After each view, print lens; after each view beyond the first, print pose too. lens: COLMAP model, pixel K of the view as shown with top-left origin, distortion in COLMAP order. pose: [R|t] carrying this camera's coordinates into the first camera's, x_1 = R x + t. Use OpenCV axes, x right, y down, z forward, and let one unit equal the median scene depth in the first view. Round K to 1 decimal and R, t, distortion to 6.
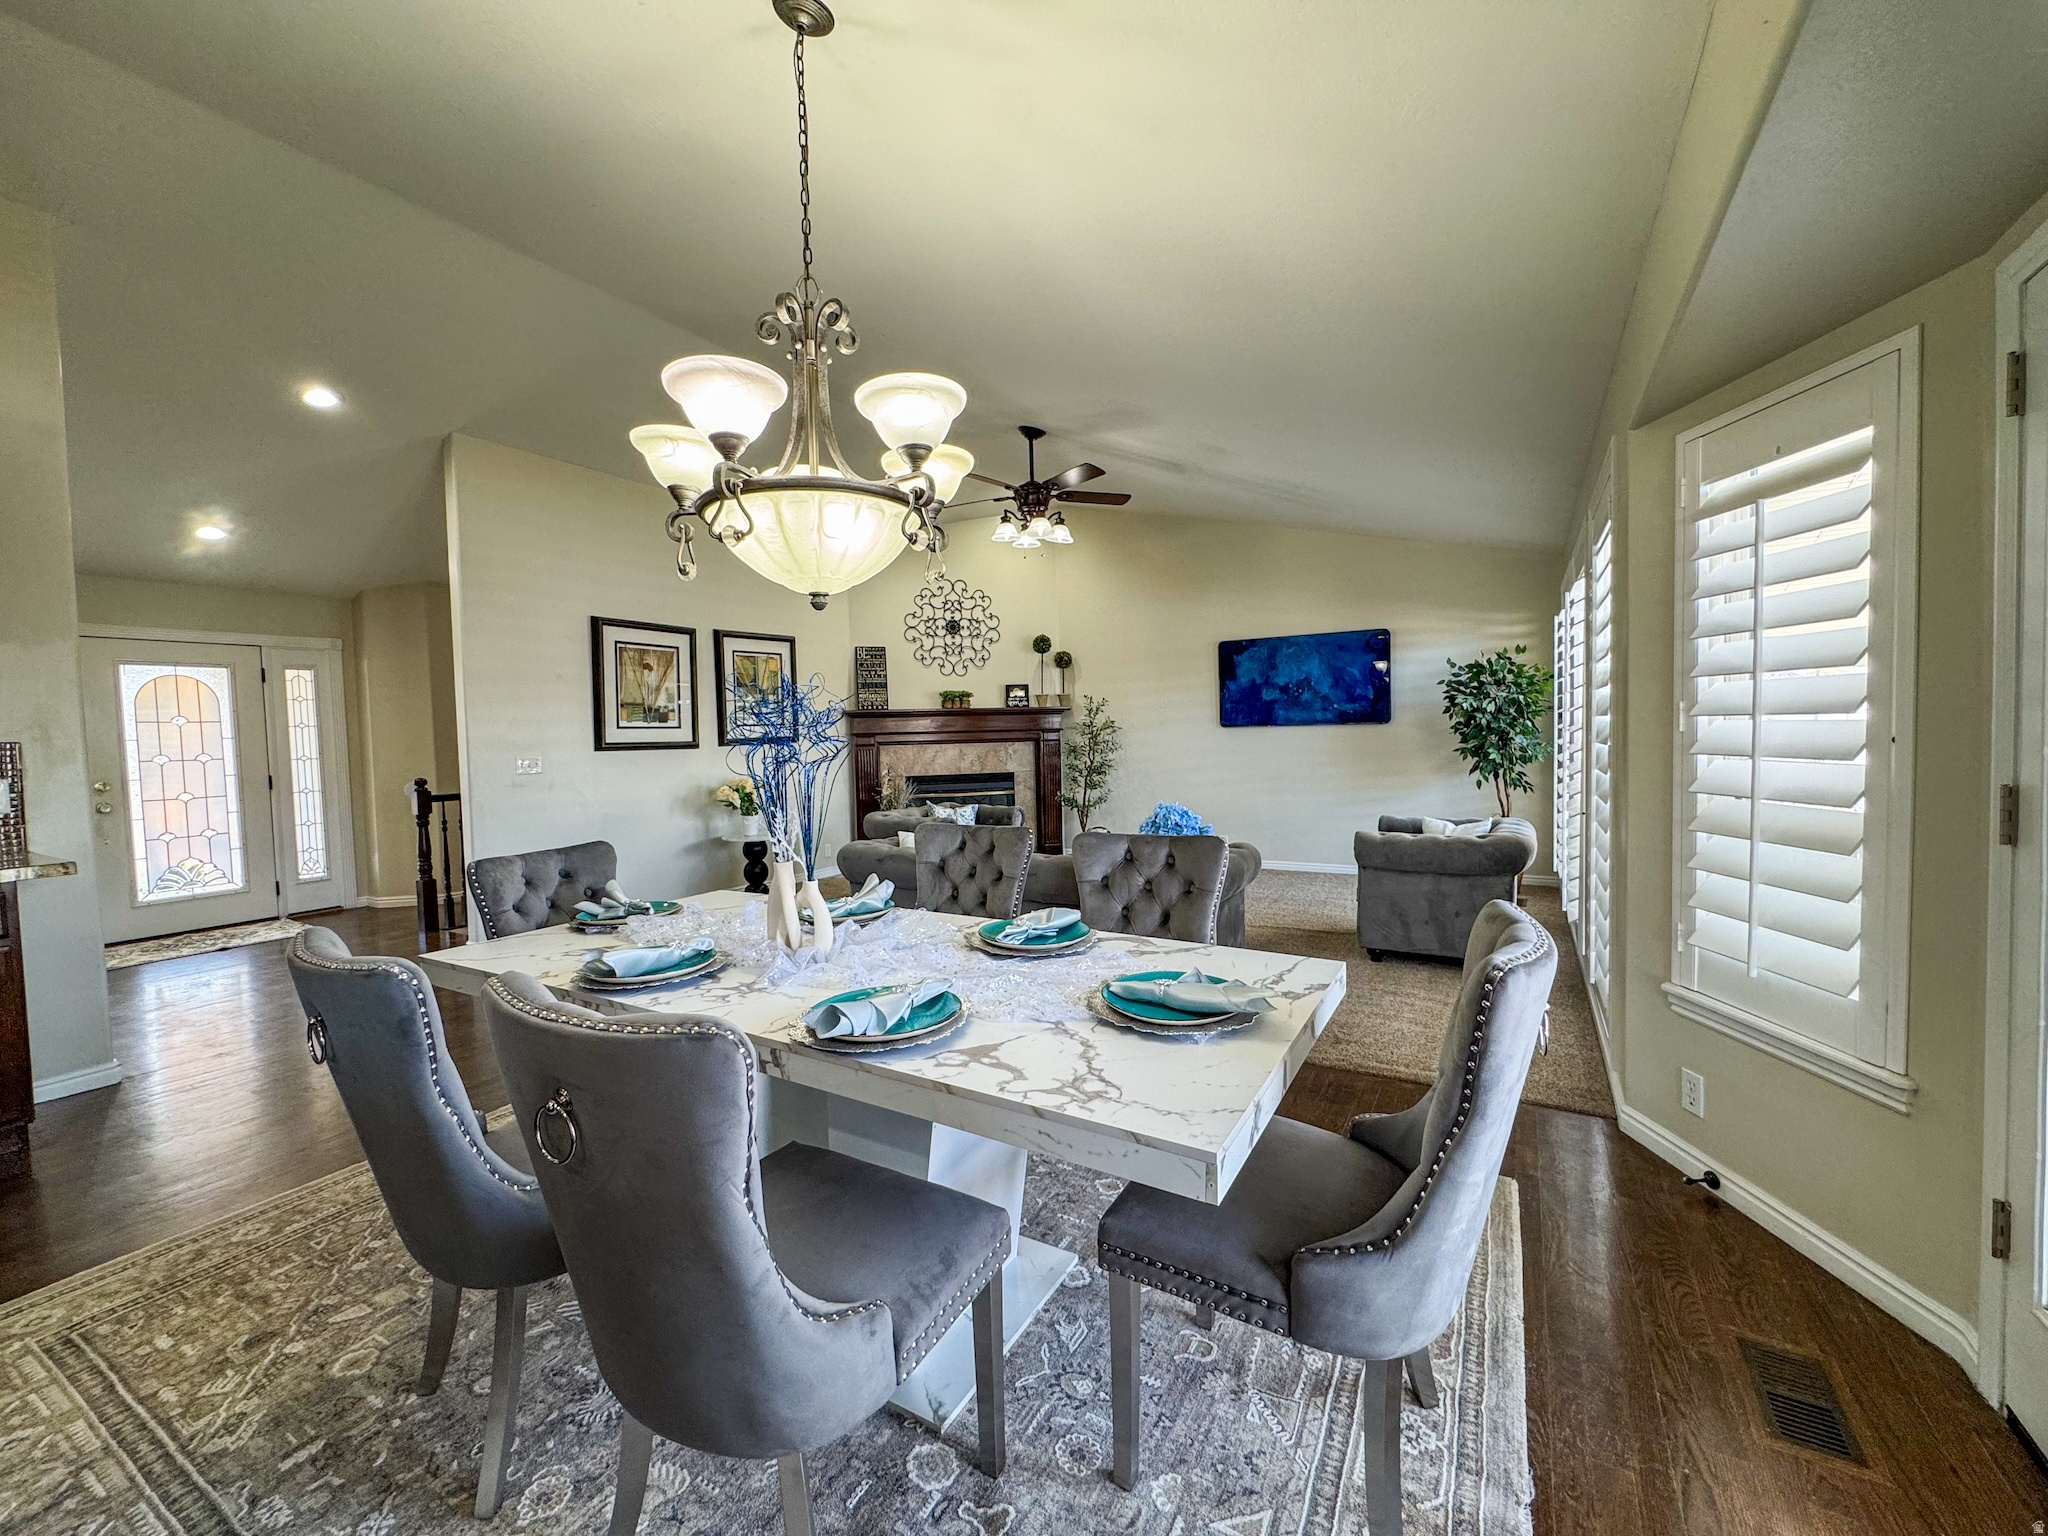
lens RADIAL K [[819.0, 0, 1022.3], [0, 819.0, 765.0], [0, 0, 1]] dist [-0.003659, 0.000615]
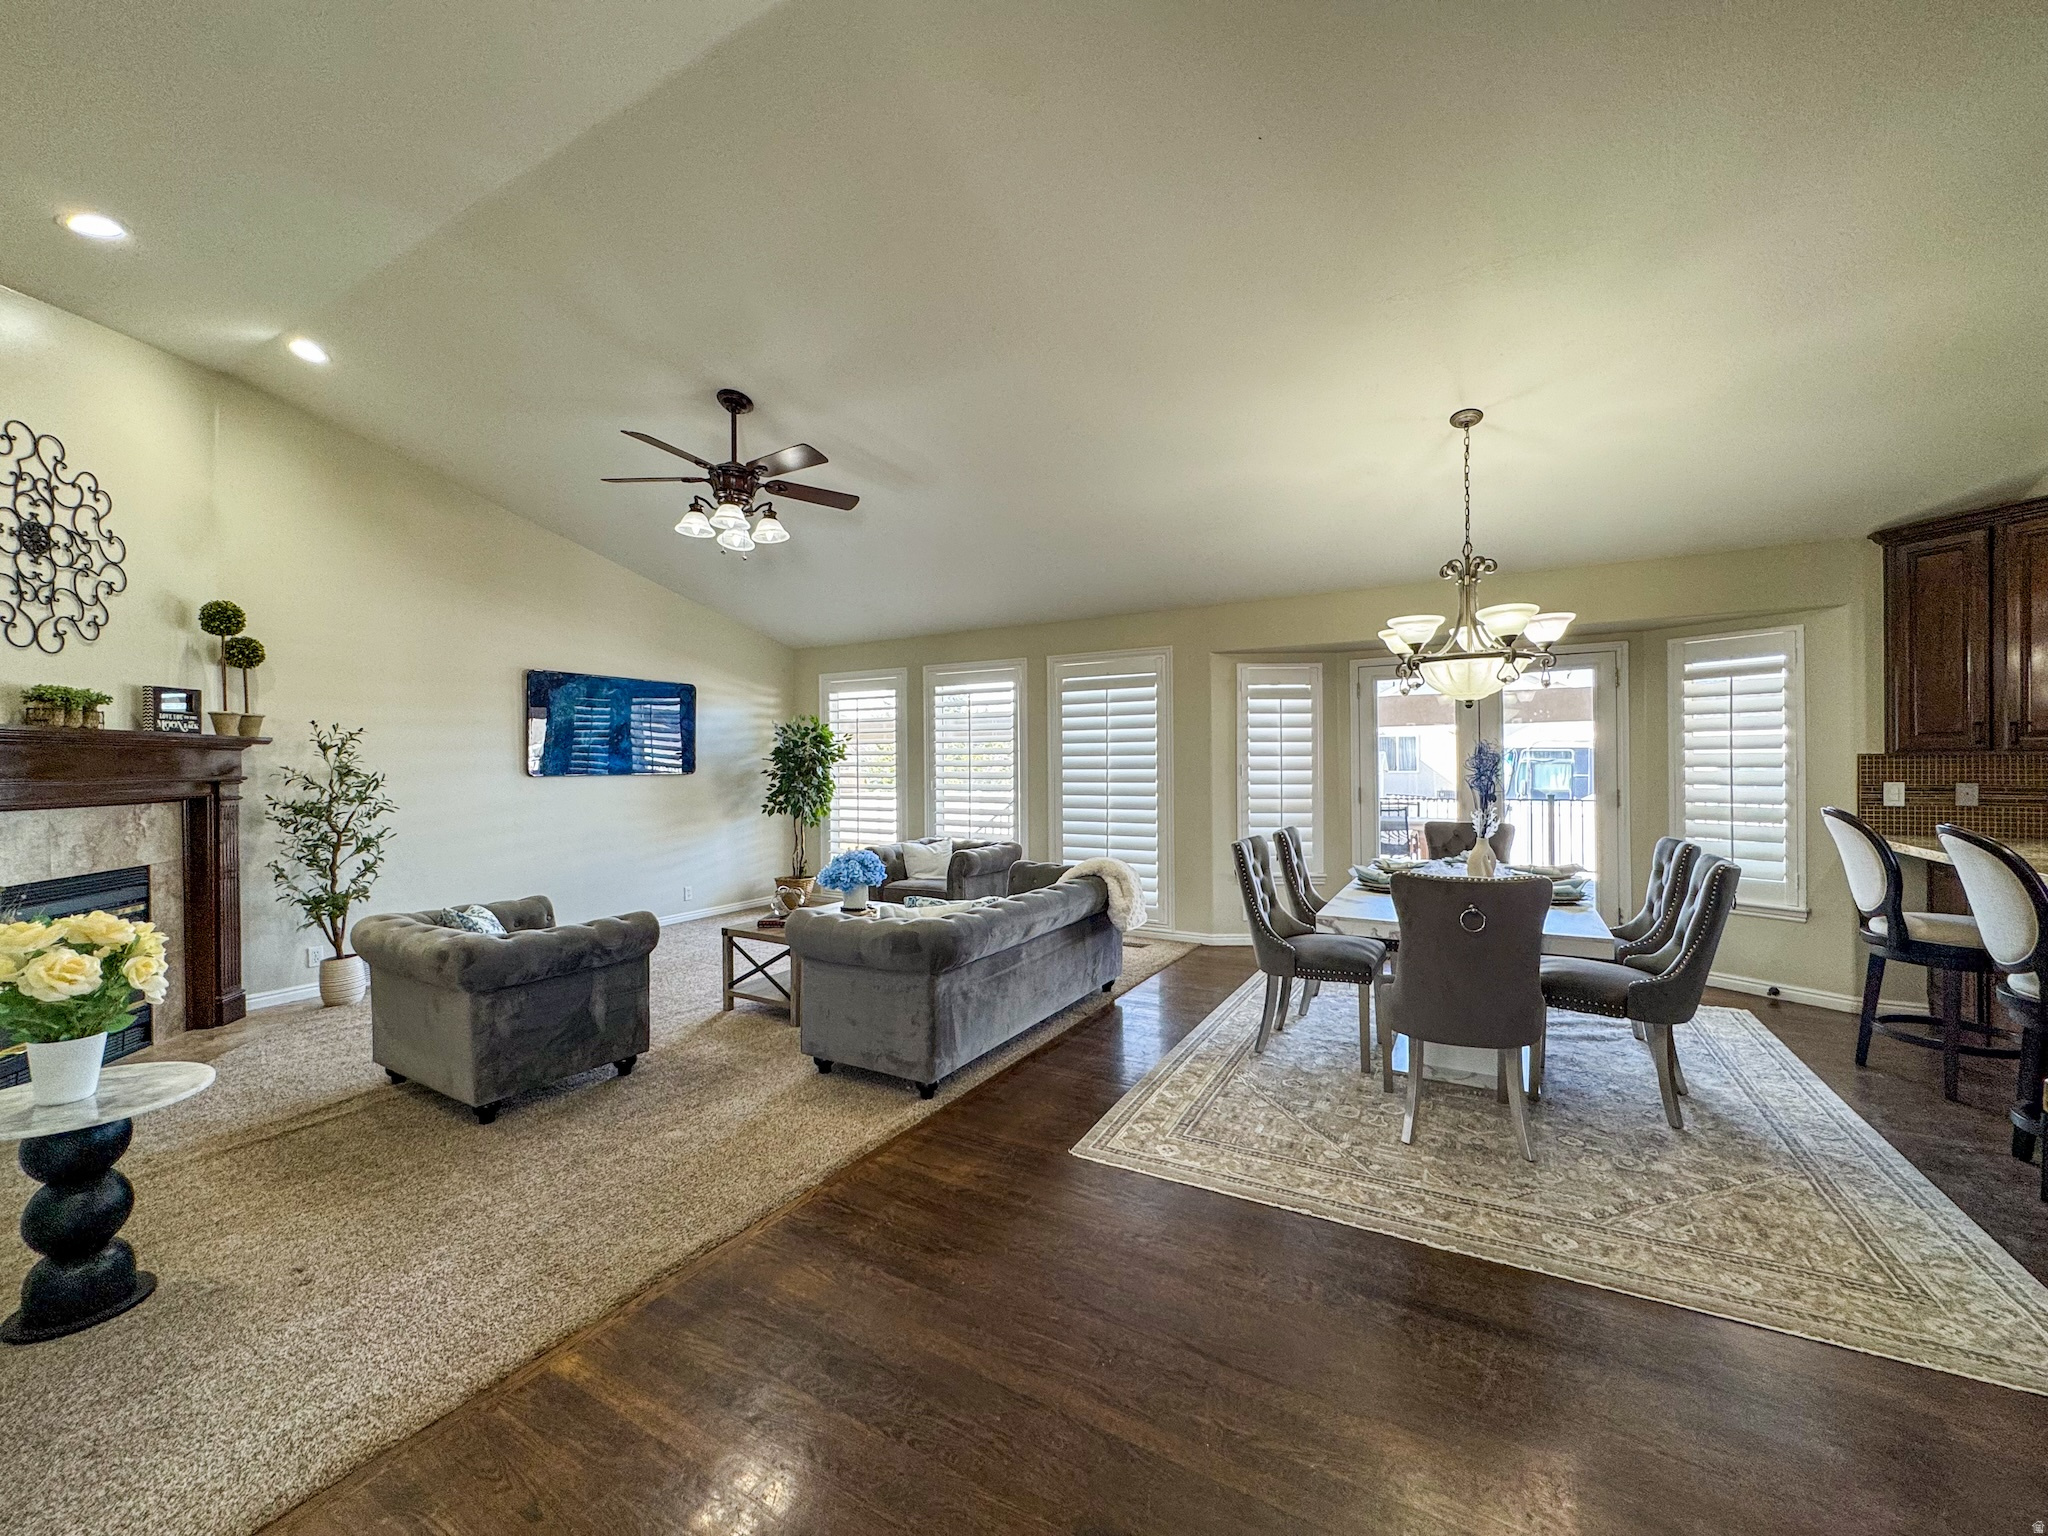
lens RADIAL K [[819.0, 0, 1022.3], [0, 819.0, 765.0], [0, 0, 1]] dist [-0.003659, 0.000615]
pose [[-0.013388, 0.023451, 0.999635, -0.555627], [0.049615, 0.998509, -0.022760, -0.015195], [-0.998679, 0.049292, -0.014532, 0.533011]]
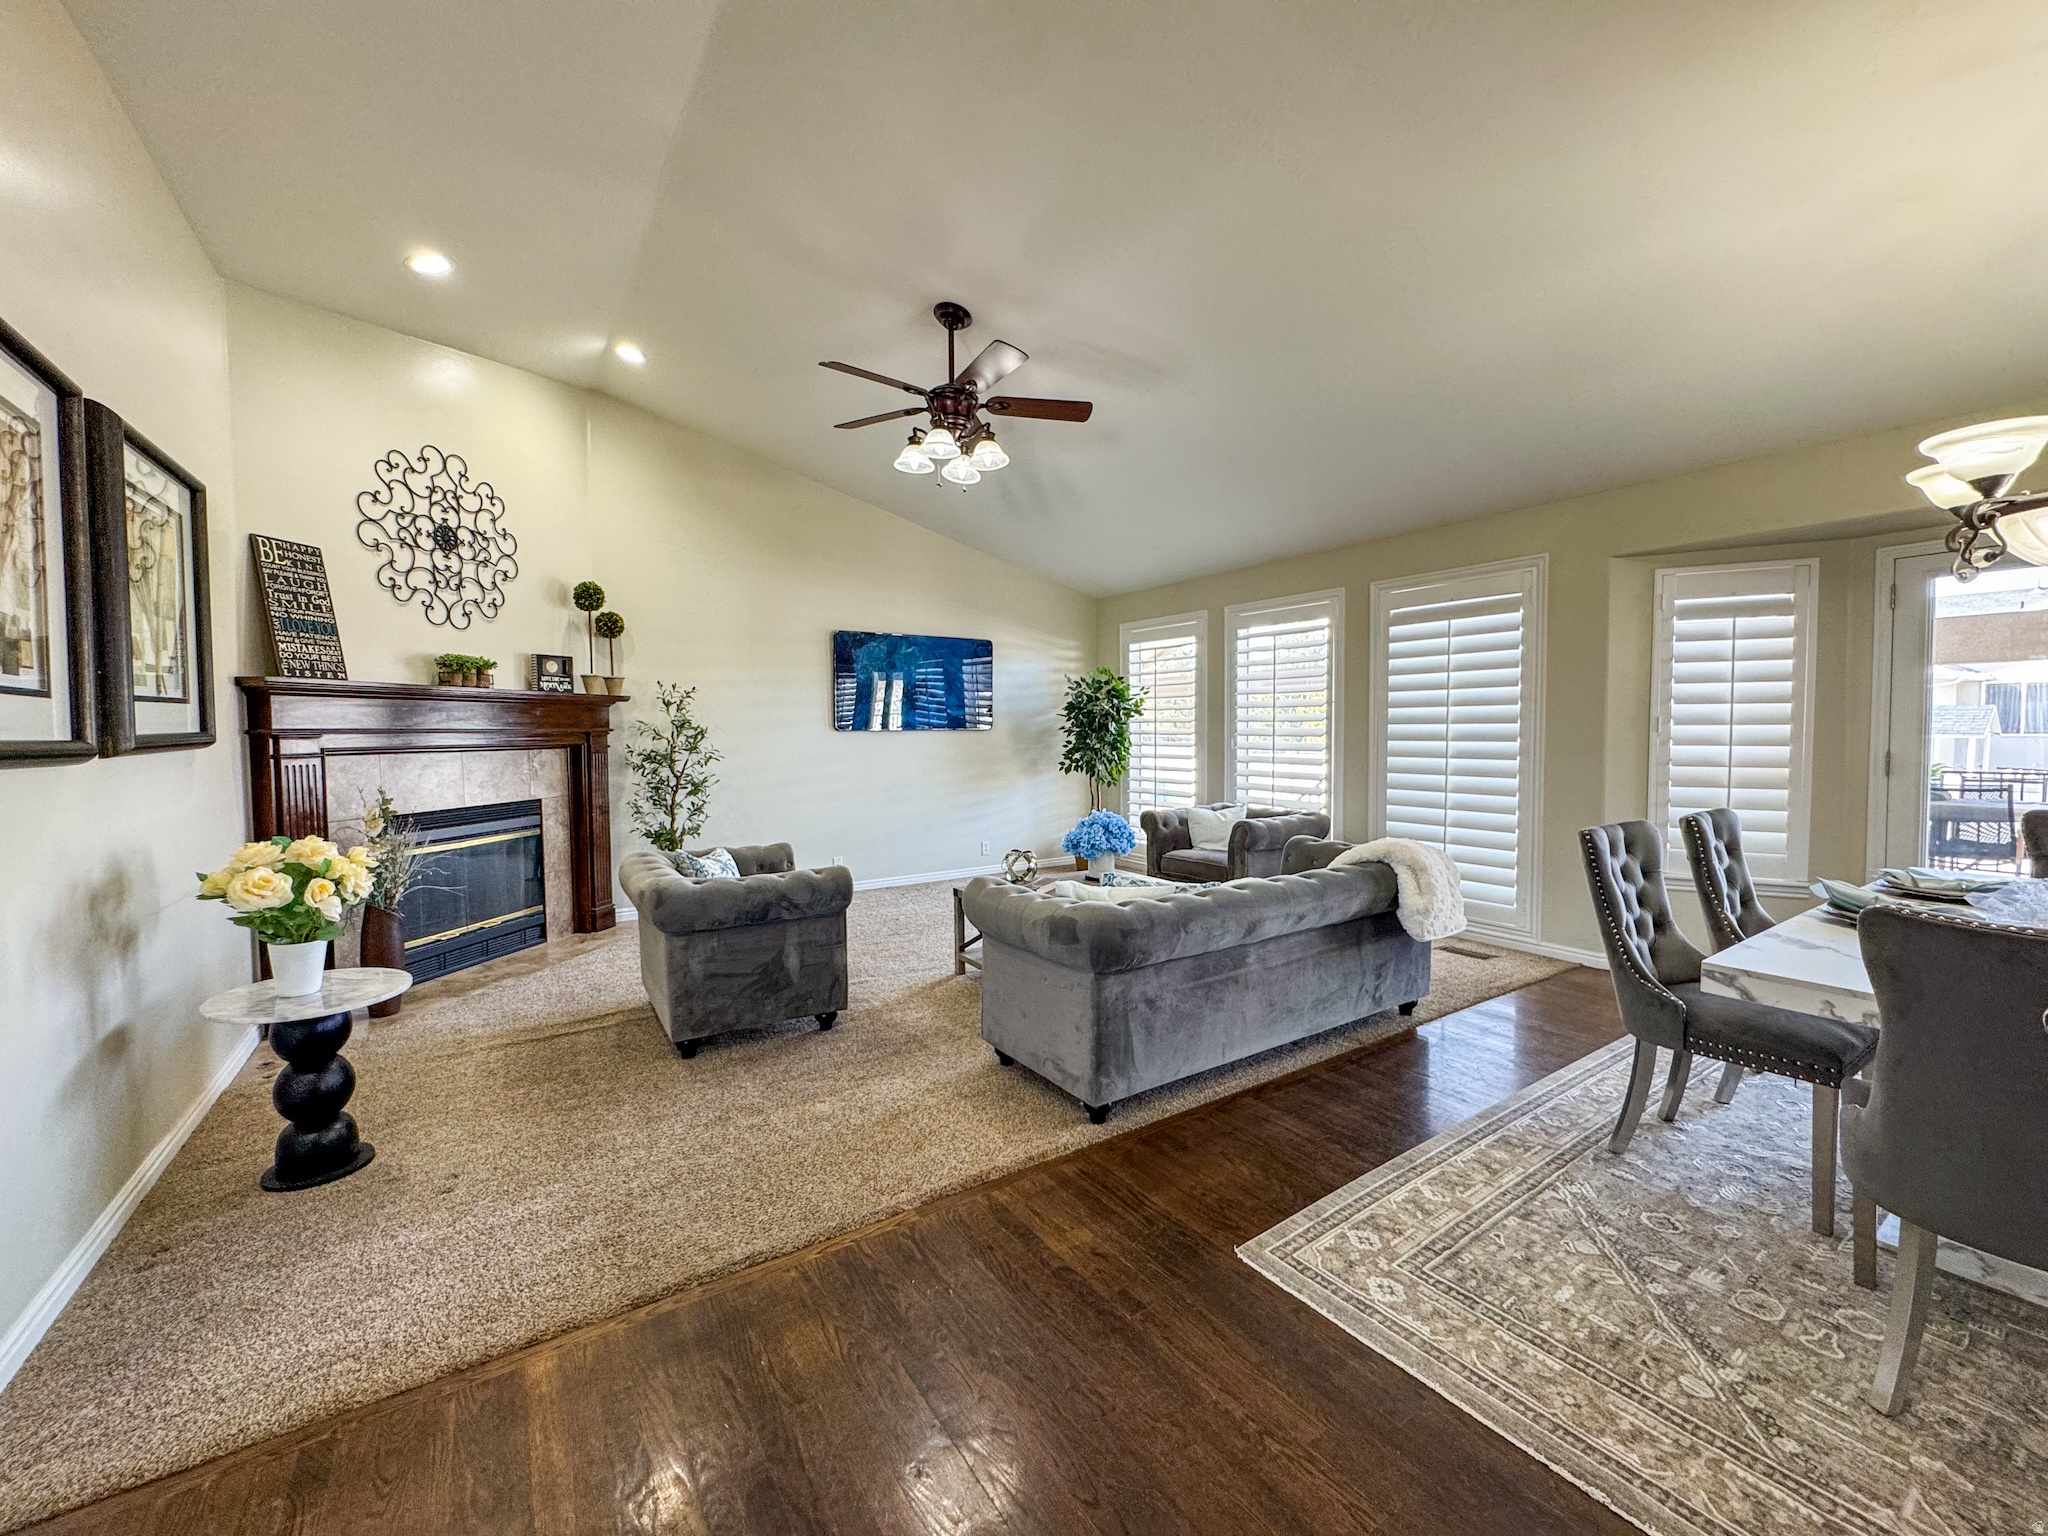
lens RADIAL K [[819.0, 0, 1022.3], [0, 819.0, 765.0], [0, 0, 1]] dist [-0.003659, 0.000615]
pose [[0.432437, -0.018688, 0.901471, -0.443217], [0.034218, 0.999405, 0.004304, -0.007238], [-0.901015, 0.028985, 0.432819, 0.456173]]
